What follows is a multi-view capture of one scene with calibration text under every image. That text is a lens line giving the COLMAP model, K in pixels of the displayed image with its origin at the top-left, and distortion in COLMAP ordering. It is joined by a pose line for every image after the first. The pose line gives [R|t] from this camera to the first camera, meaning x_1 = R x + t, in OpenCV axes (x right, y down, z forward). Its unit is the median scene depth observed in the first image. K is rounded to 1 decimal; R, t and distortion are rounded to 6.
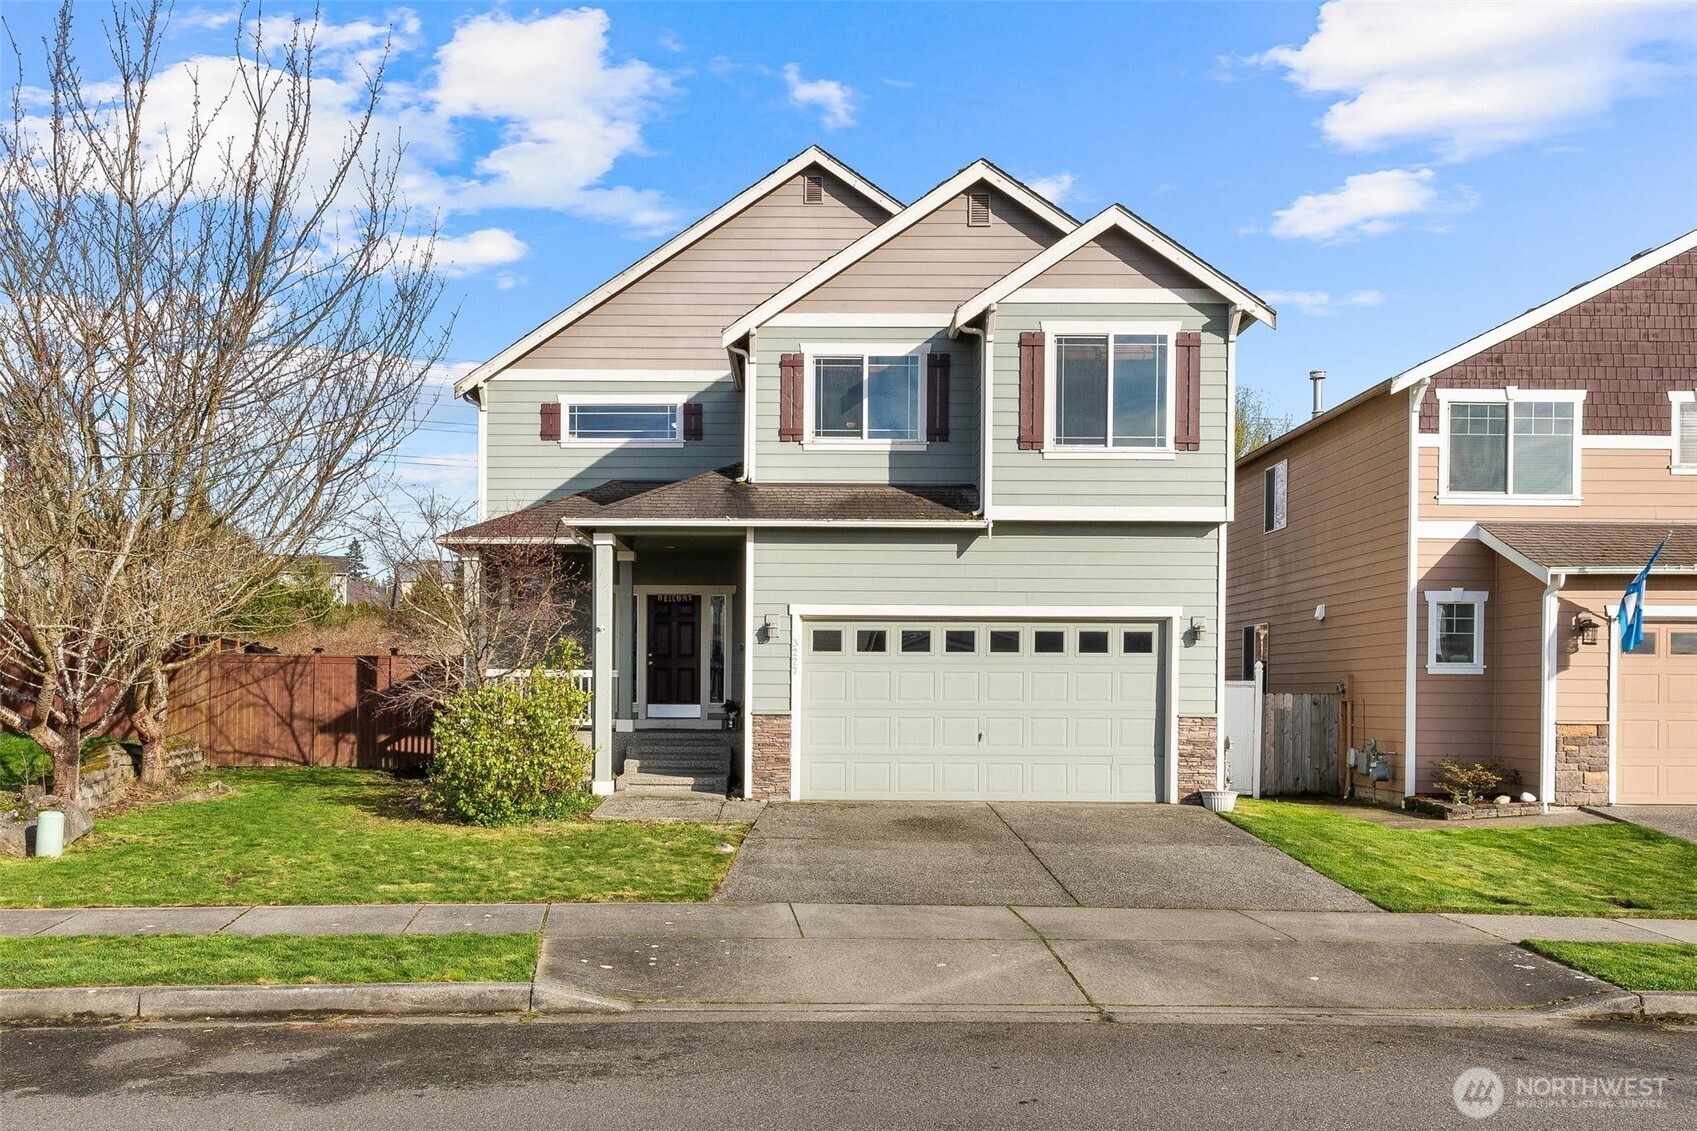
lens RADIAL K [[1105.1, 0, 848.5], [0, 1105.1, 565.5], [0, 0, 1]] dist [0.015205, -0.024016]
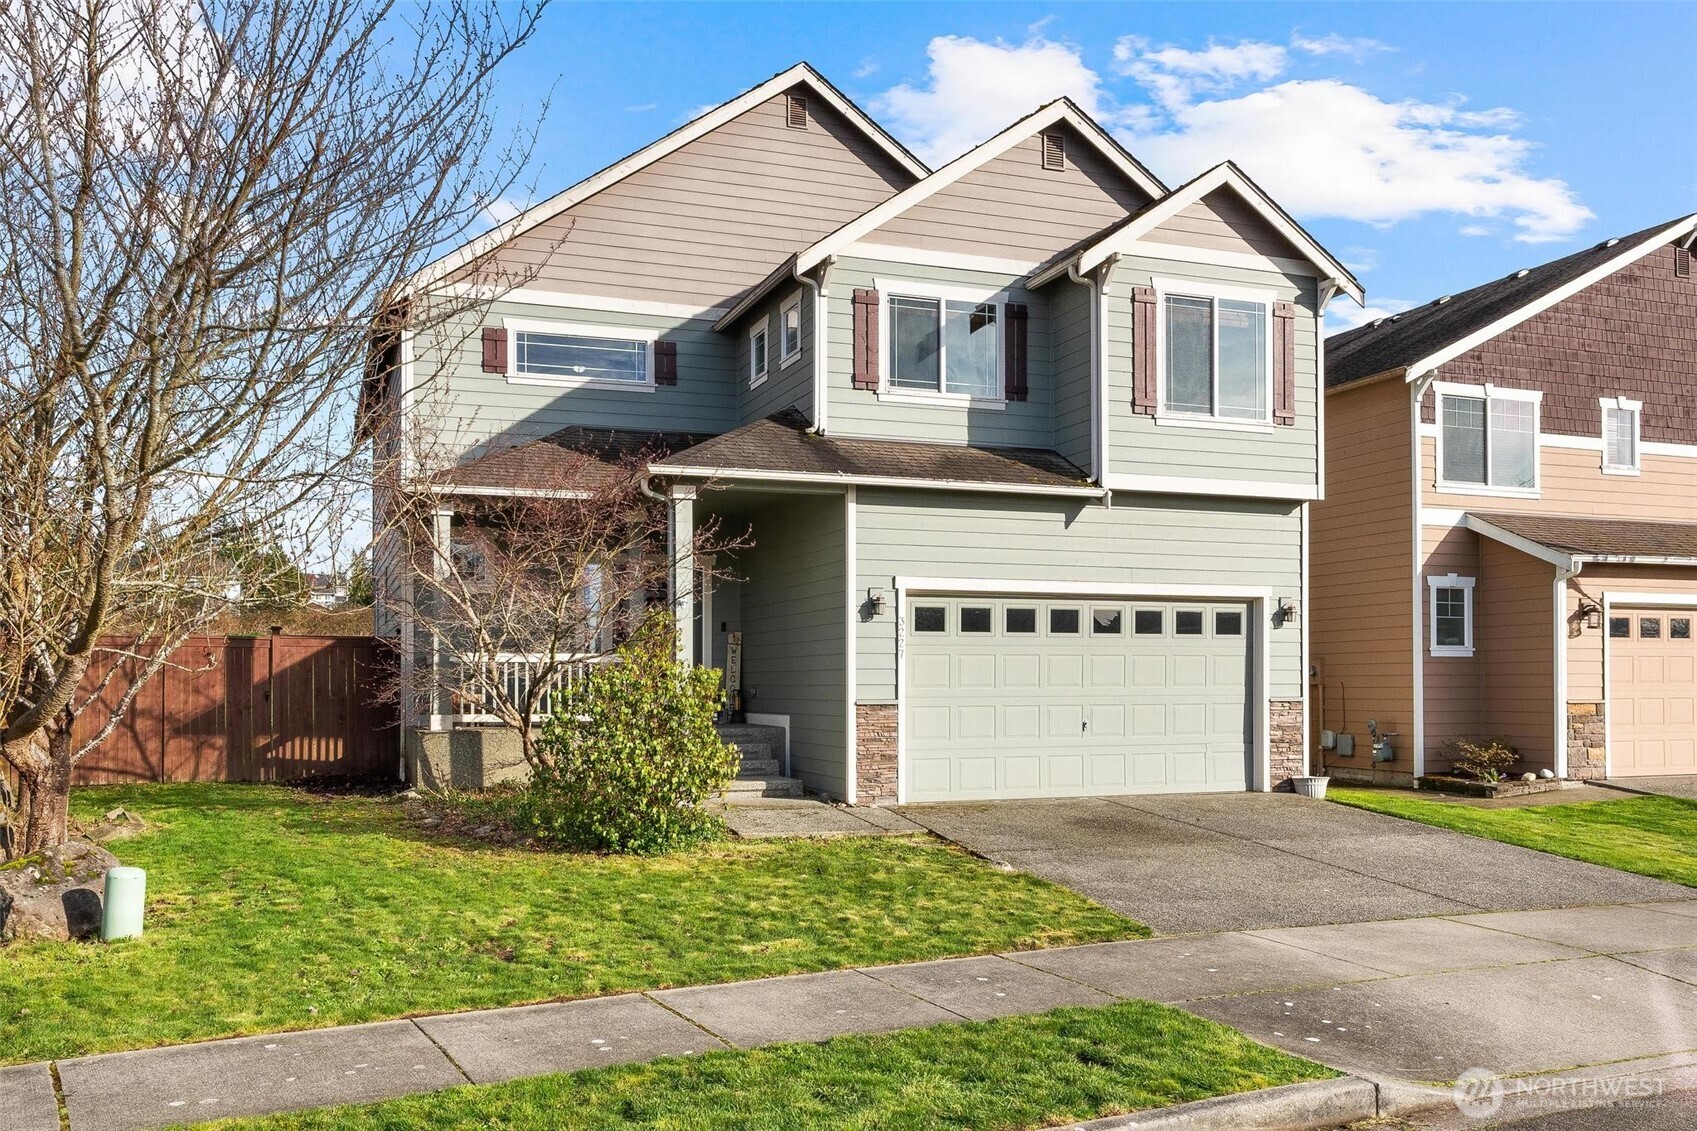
lens RADIAL K [[1141.4, 0, 848.4], [0, 1141.4, 542.8], [0, 0, 1]] dist [-0.001283, 0.000645]
pose [[0.957969, 0.026853, 0.285614, -0.333826], [-0.025425, 0.999639, -0.008709, 0.016974], [-0.285744, 0.001081, 0.958305, 0.152263]]
